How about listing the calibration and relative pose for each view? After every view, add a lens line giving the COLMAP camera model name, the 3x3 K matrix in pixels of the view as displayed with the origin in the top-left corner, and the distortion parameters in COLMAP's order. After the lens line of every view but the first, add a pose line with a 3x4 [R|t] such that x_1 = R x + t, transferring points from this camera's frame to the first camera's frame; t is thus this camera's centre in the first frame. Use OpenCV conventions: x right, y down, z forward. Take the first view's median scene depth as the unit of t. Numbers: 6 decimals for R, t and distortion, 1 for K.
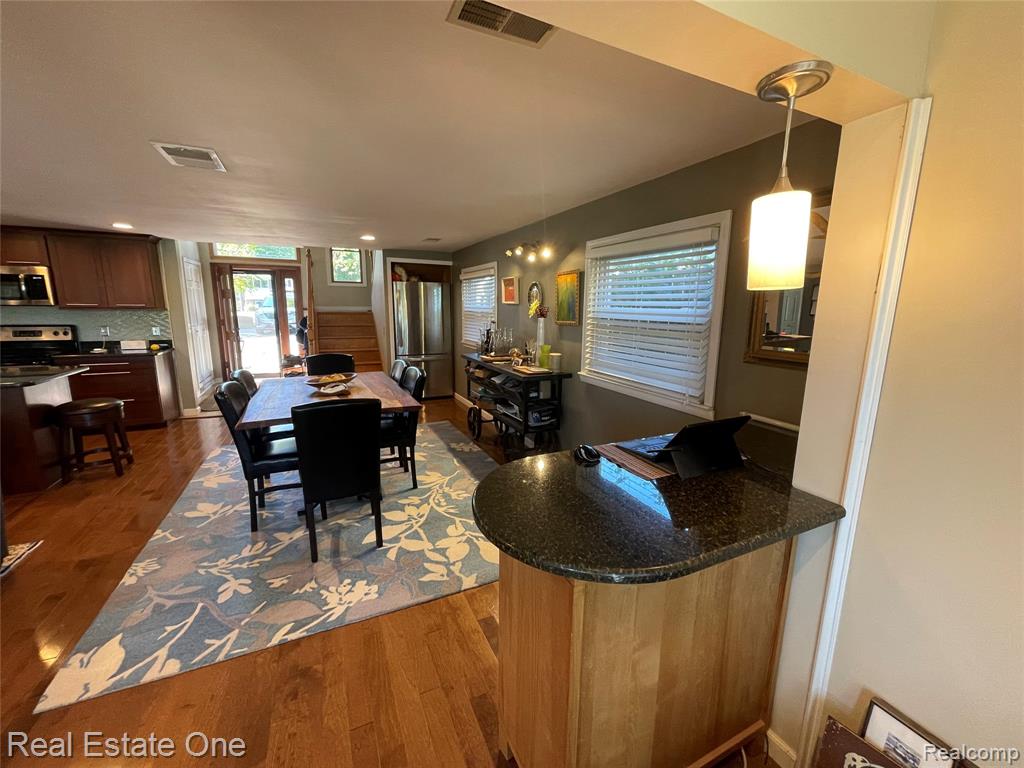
lens RADIAL K [[414.1, 0, 511.2], [0, 414.1, 381.7], [0, 0, 1]] dist [0.000333, -0.000296]
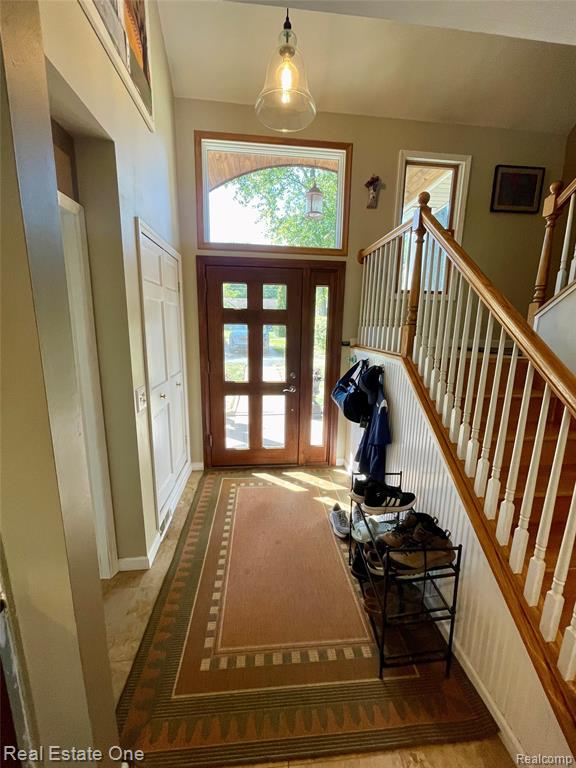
lens RADIAL K [[310.6, 0, 288.3], [0, 310.6, 382.9], [0, 0, 1]] dist [0.000333, -0.000296]
pose [[0.939873, 0.067424, -0.334802, -0.795597], [-0.067604, 0.997650, 0.011131, -0.233008], [0.334766, 0.012172, 0.942223, 1.120154]]
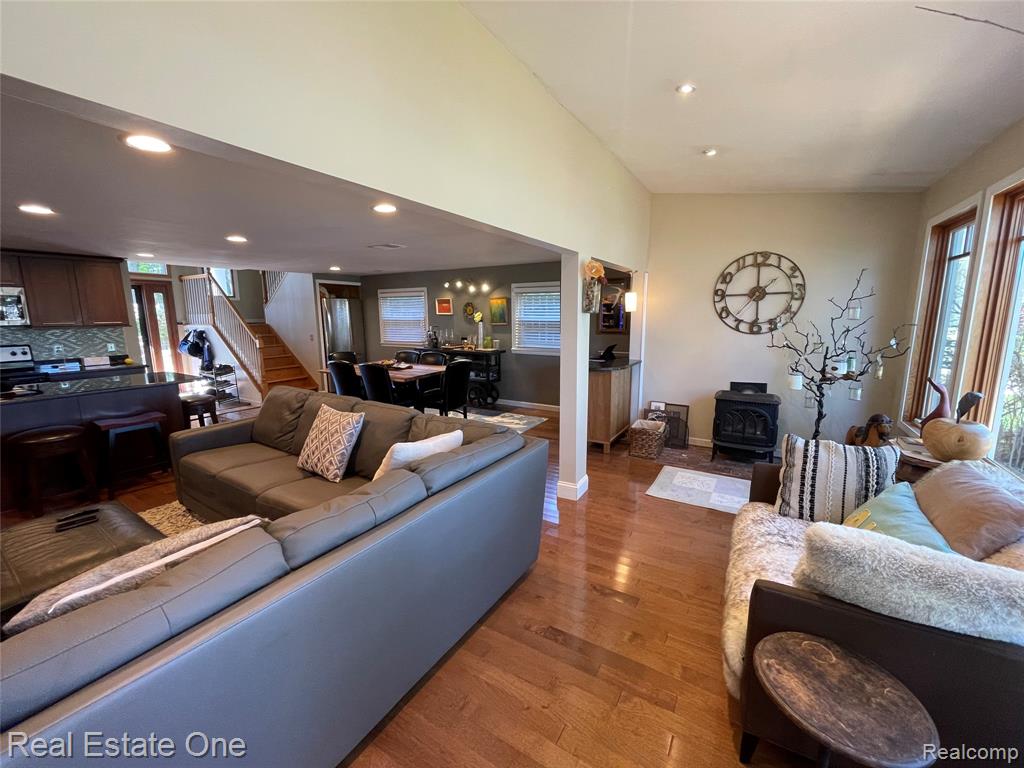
lens RADIAL K [[414.1, 0, 511.2], [0, 414.1, 381.7], [0, 0, 1]] dist [0.000333, -0.000296]
pose [[0.839707, -0.106358, 0.532522, -0.688210], [0.115433, 0.993181, 0.016343, 0.076019], [-0.530629, 0.047748, 0.846258, -0.499289]]
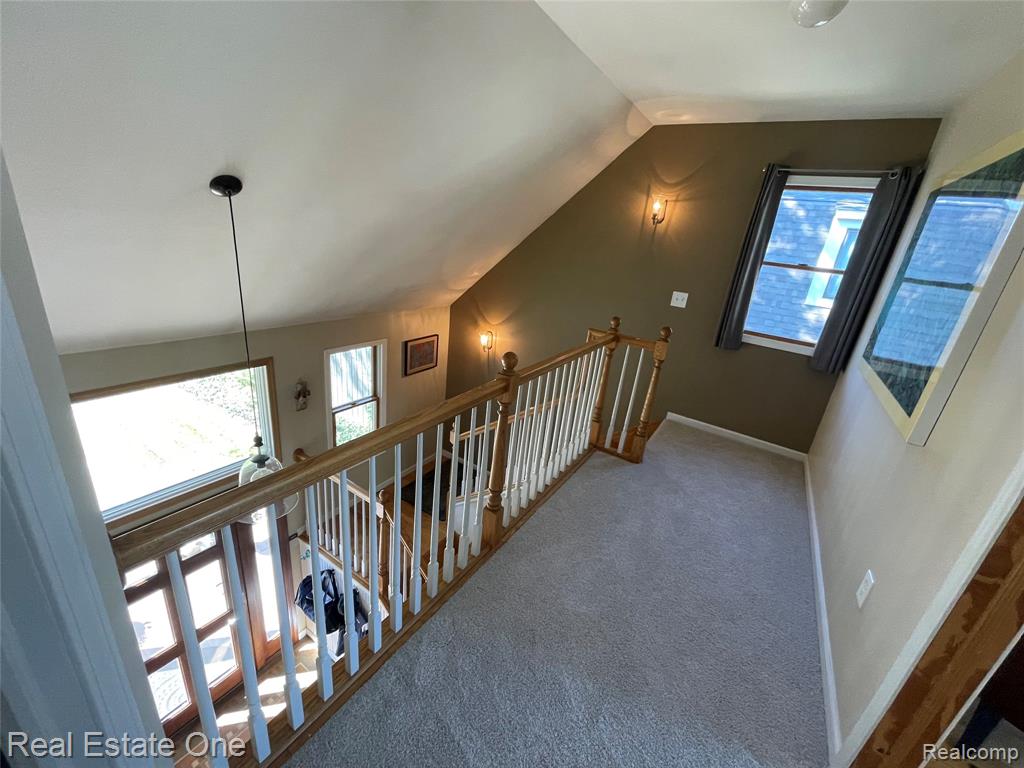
lens RADIAL K [[414.1, 0, 511.2], [0, 414.1, 381.7], [0, 0, 1]] dist [0.000333, -0.000296]
pose [[0.854237, -0.102278, 0.509723, -0.940413], [-0.004570, 0.978942, 0.204088, -0.861510], [-0.519863, -0.176669, 0.835781, 0.894155]]
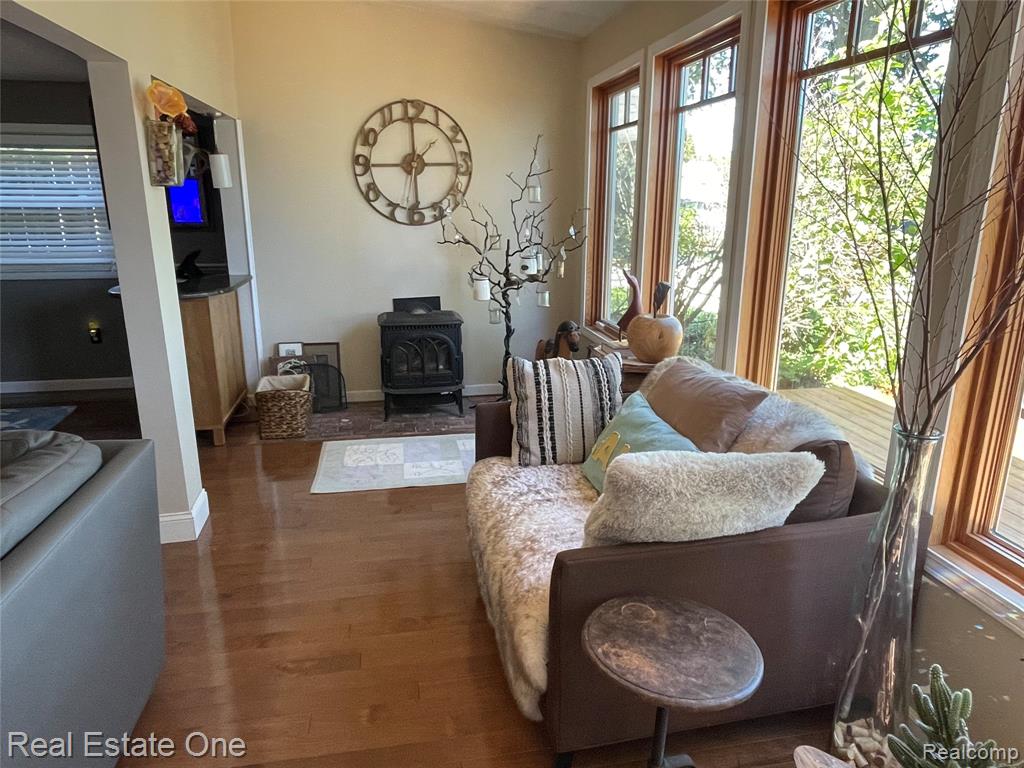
lens RADIAL K [[676.7, 0, 511.1], [0, 676.7, 380.4], [0, 0, 1]] dist [0.004902, -0.004187]
pose [[0.265234, -0.262427, 0.927784, -0.708256], [0.175960, 0.959263, 0.221028, 0.072538], [-0.947992, 0.104628, 0.300606, -0.428308]]
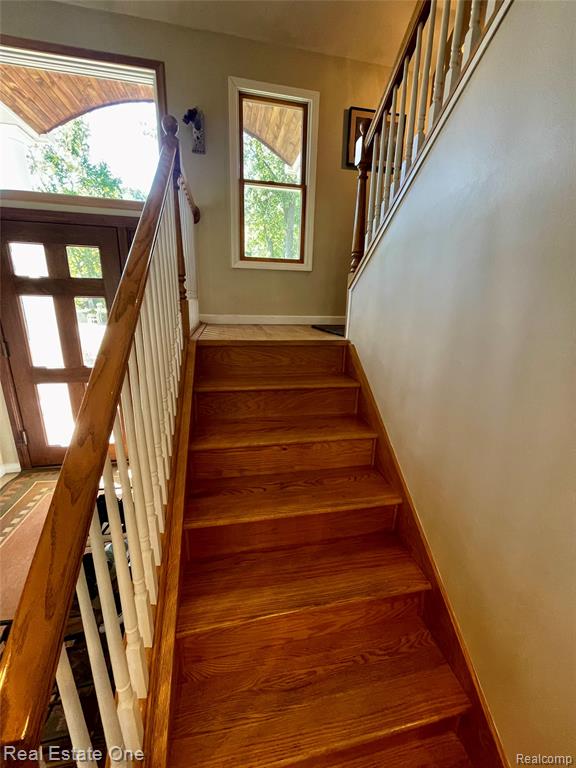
lens RADIAL K [[310.6, 0, 288.3], [0, 310.6, 382.9], [0, 0, 1]] dist [0.000333, -0.000296]
pose [[0.970073, 0.076259, -0.230529, -0.559480], [-0.056693, 0.994296, 0.090346, -0.269916], [0.236104, -0.074572, 0.968862, 1.291130]]
